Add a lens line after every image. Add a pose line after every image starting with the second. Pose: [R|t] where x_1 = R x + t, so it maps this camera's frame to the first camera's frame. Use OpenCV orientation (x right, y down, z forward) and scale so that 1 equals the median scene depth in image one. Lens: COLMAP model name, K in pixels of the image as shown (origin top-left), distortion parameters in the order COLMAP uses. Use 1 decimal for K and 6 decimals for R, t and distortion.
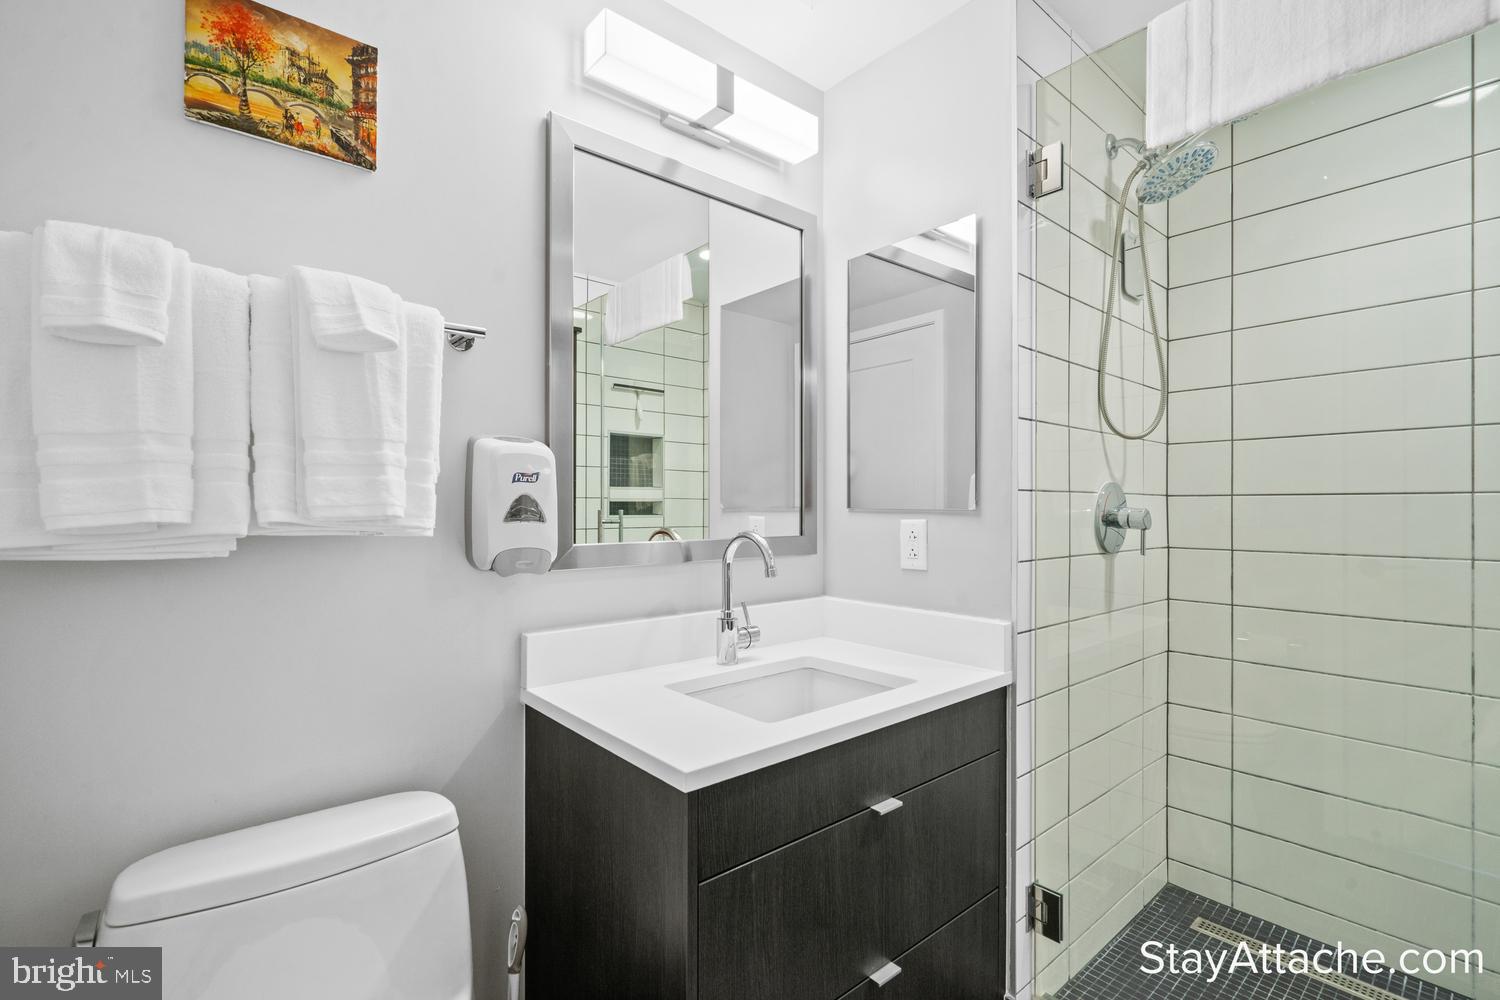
lens RADIAL K [[685.9, 0, 724.3], [0, 685.9, 506.9], [0, 0, 1]] dist [-0.001310, 0.000756]
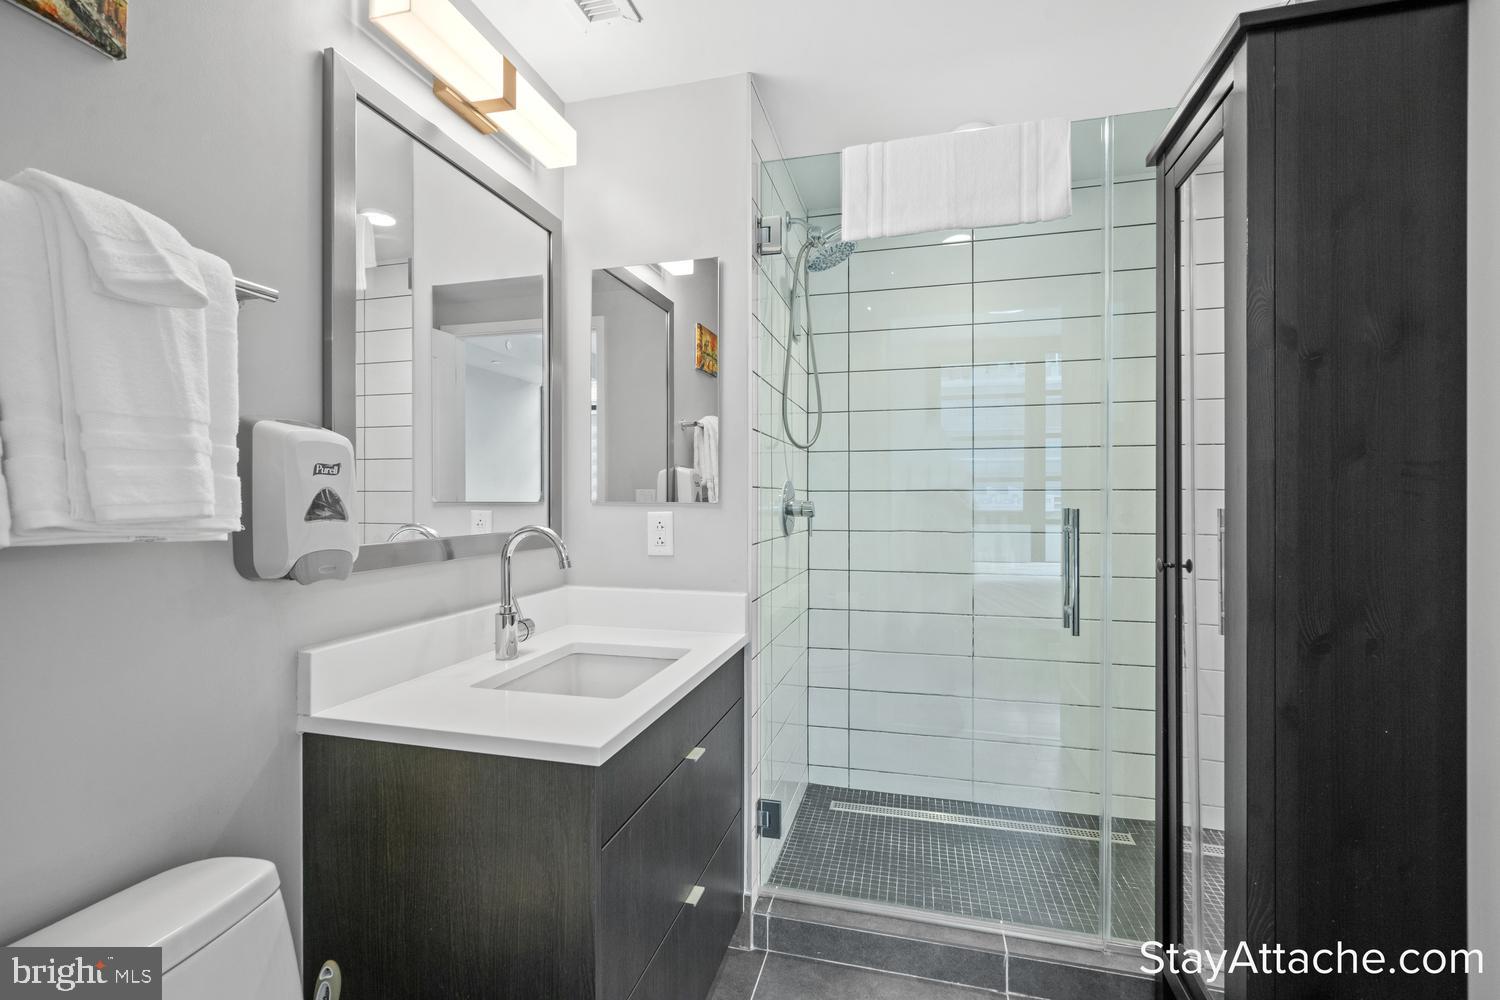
lens RADIAL K [[685.9, 0, 740.6], [0, 685.9, 500.0], [0, 0, 1]] dist [-0.001310, 0.000756]
pose [[0.818359, -0.001738, 0.574704, -0.307577], [-0.000588, 0.999992, 0.003860, -0.006261], [-0.574706, -0.003497, 0.818352, -0.011214]]
